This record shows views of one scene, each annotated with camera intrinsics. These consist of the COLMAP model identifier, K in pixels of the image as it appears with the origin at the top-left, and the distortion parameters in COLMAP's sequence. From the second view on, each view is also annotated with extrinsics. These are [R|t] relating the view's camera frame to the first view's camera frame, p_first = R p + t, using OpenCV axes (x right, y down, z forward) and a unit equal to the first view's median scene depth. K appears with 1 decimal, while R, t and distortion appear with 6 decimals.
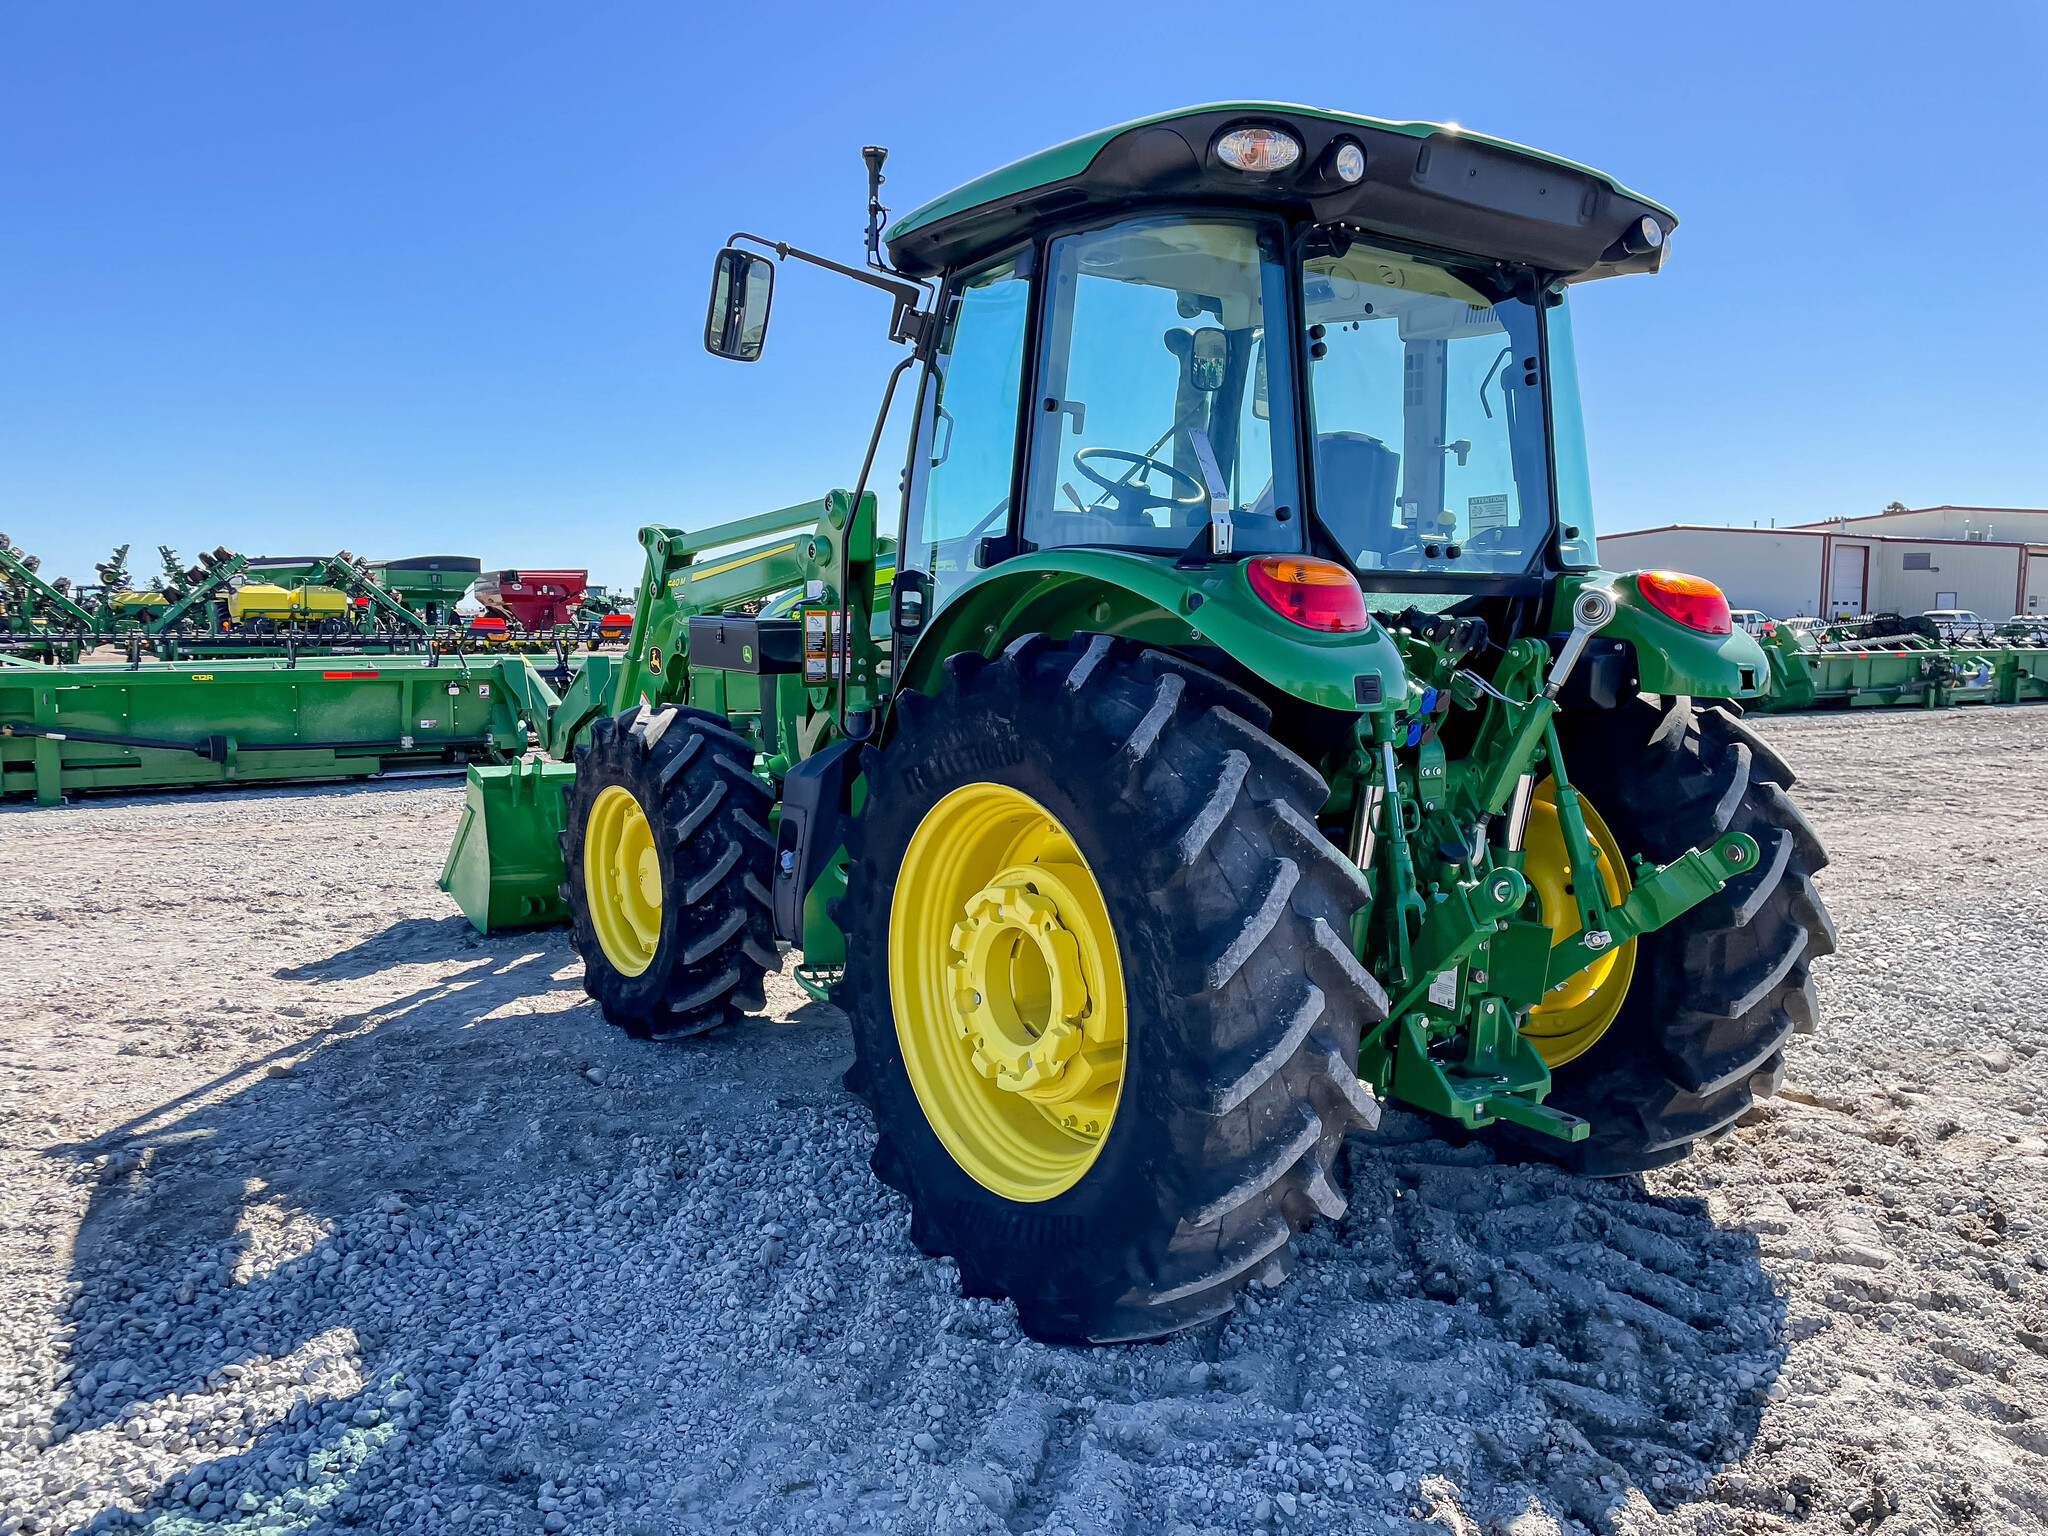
lens RADIAL K [[1551.3, 0, 1038.7], [0, 1551.3, 758.5], [0, 0, 1]] dist [0.102968, -0.127003]
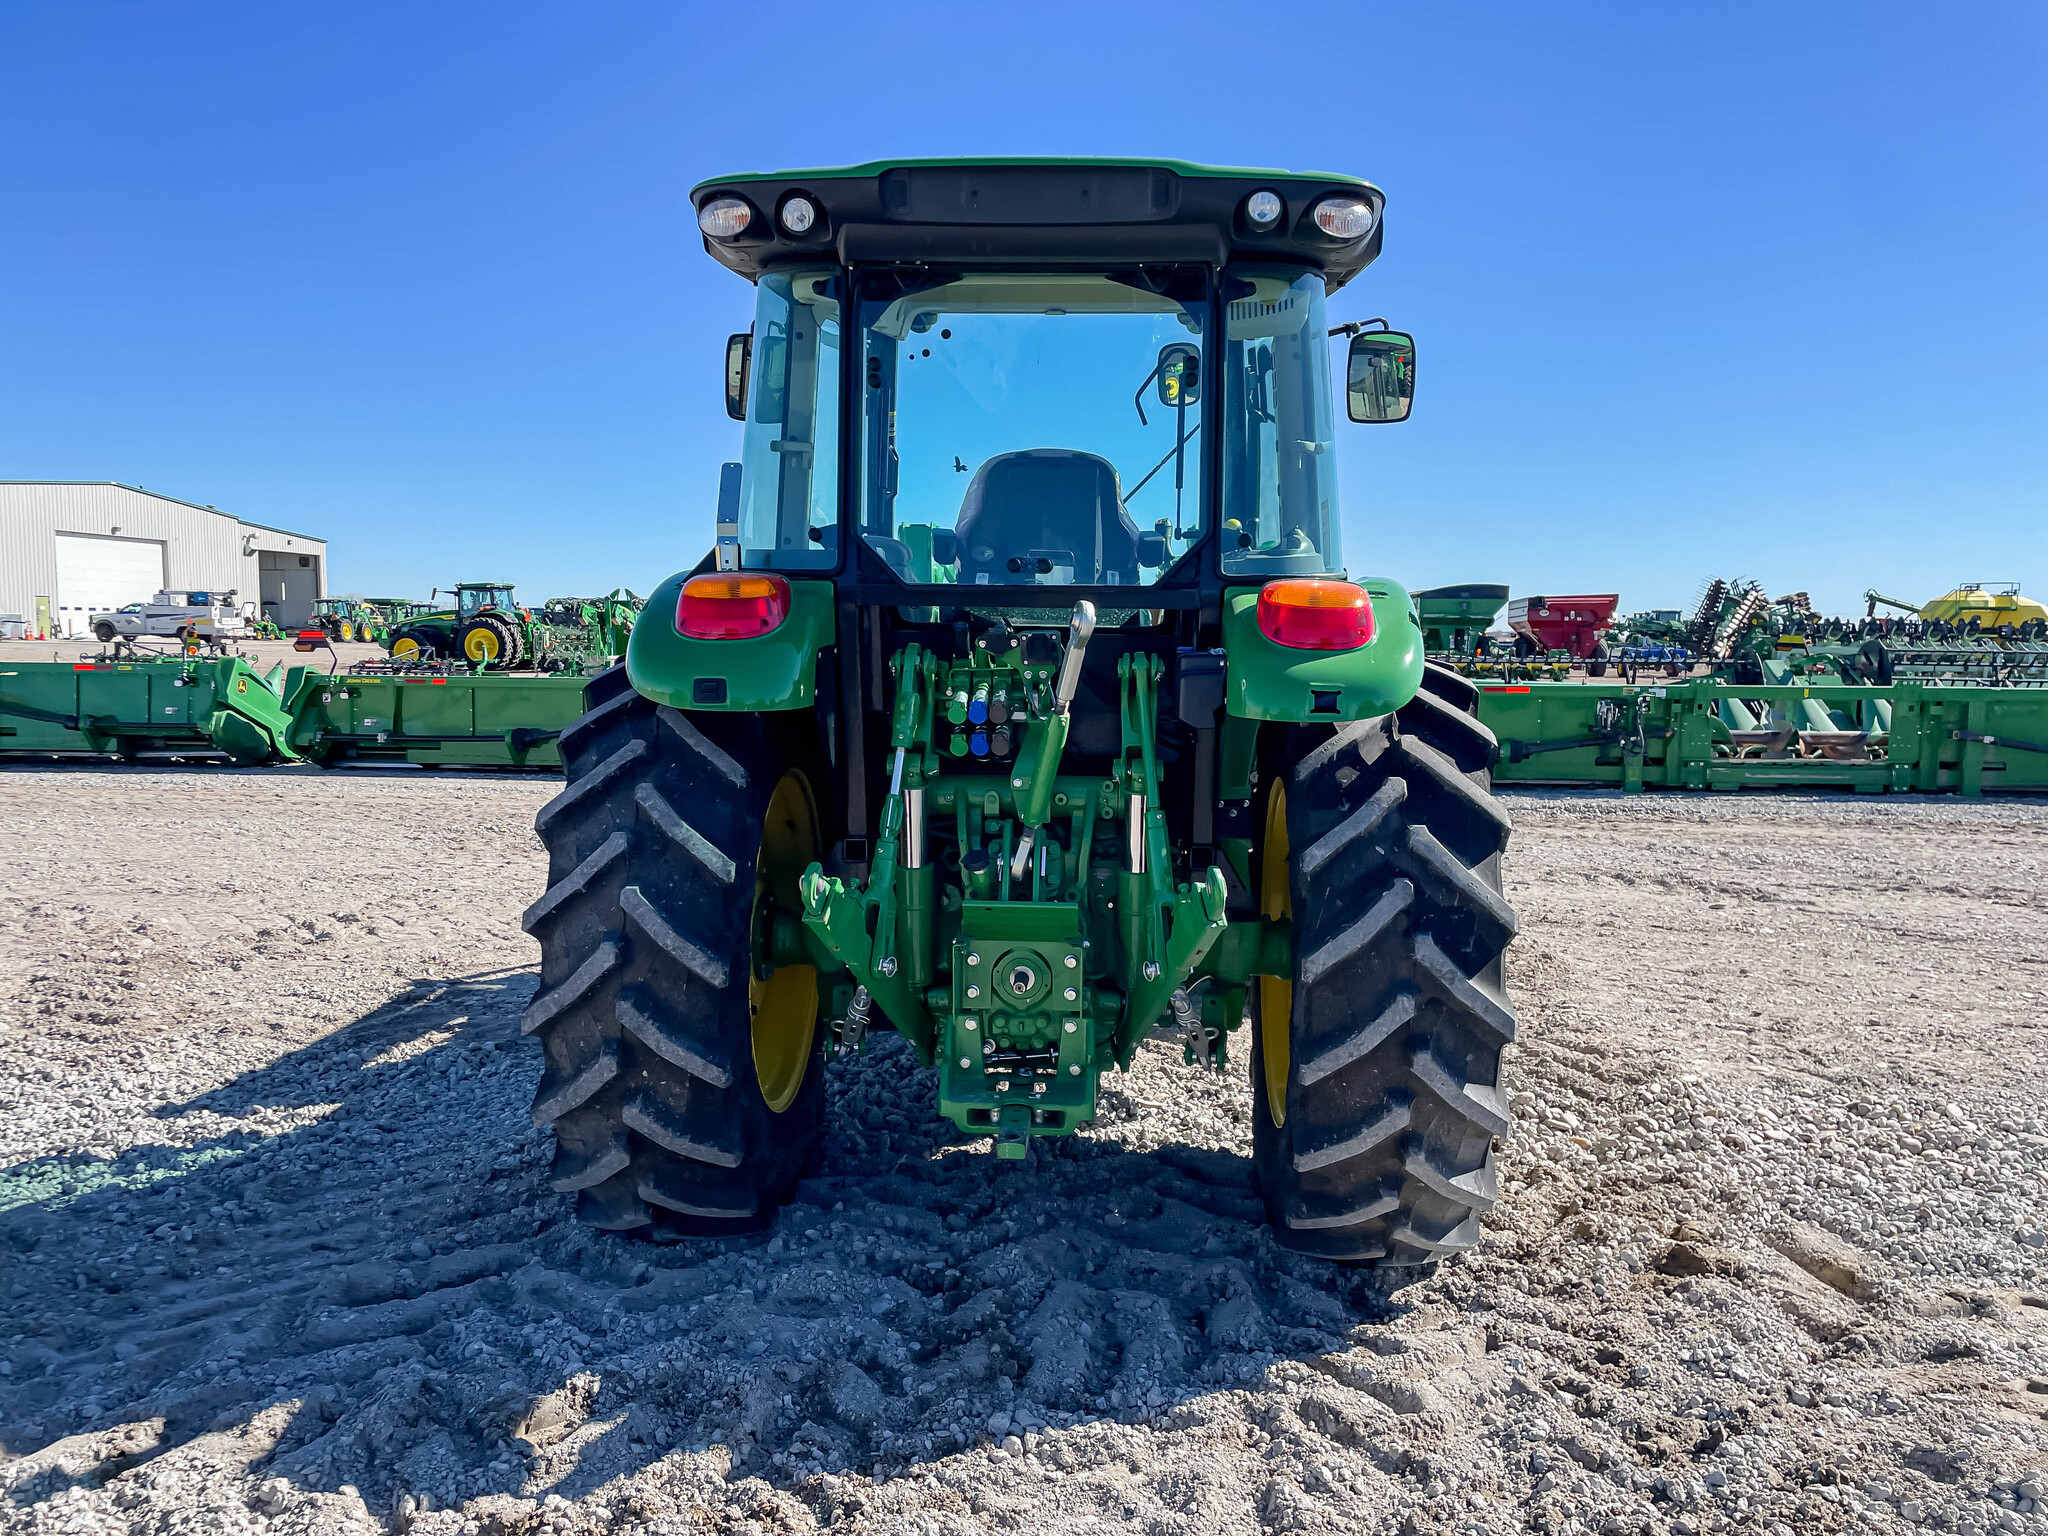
lens RADIAL K [[1551.3, 0, 1038.7], [0, 1551.3, 758.5], [0, 0, 1]] dist [0.102968, -0.127003]
pose [[0.770185, 0.051257, -0.635758, 0.860949], [-0.061967, 0.998064, 0.005397, -0.012398], [0.634804, 0.035239, 0.771869, 0.220628]]
